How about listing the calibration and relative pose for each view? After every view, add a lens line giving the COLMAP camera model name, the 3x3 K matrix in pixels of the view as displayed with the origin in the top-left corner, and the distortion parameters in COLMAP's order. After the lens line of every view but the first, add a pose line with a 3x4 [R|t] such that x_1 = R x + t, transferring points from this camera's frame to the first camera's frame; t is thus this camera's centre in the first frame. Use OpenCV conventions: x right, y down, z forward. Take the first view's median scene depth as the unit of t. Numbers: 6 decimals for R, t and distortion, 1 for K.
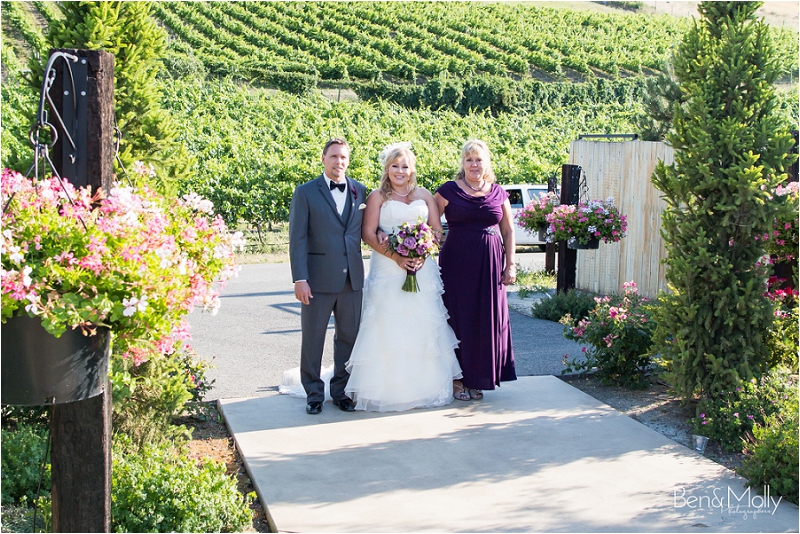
lens RADIAL K [[550.5, 0, 399.5], [0, 550.5, 269.1], [0, 0, 1]] dist [-0.007775, -0.003121]
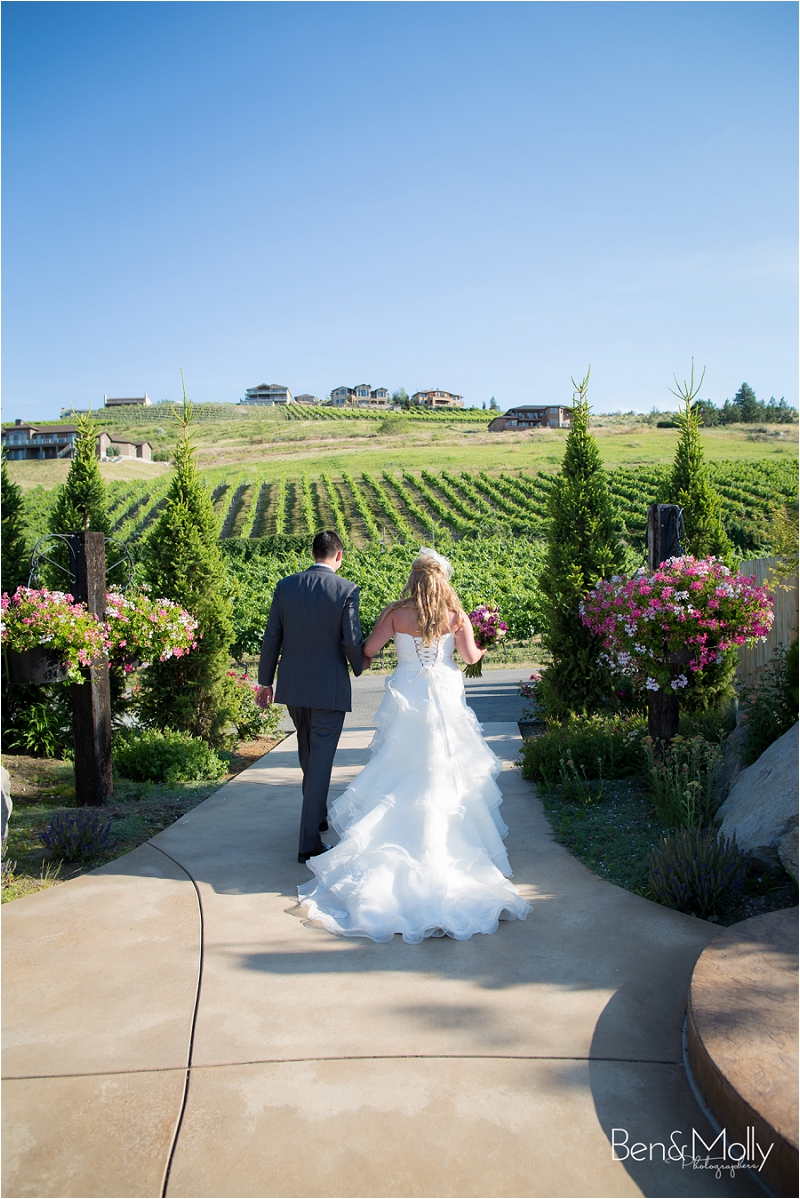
lens RADIAL K [[825.0, 0, 399.3], [0, 825.0, 599.4], [0, 0, 1]] dist [-0.007775, -0.003121]
pose [[0.866585, -0.016474, -0.498758, 0.359454], [-0.121857, 0.962214, -0.243507, 0.283247], [0.483923, 0.271796, 0.831832, -0.661927]]
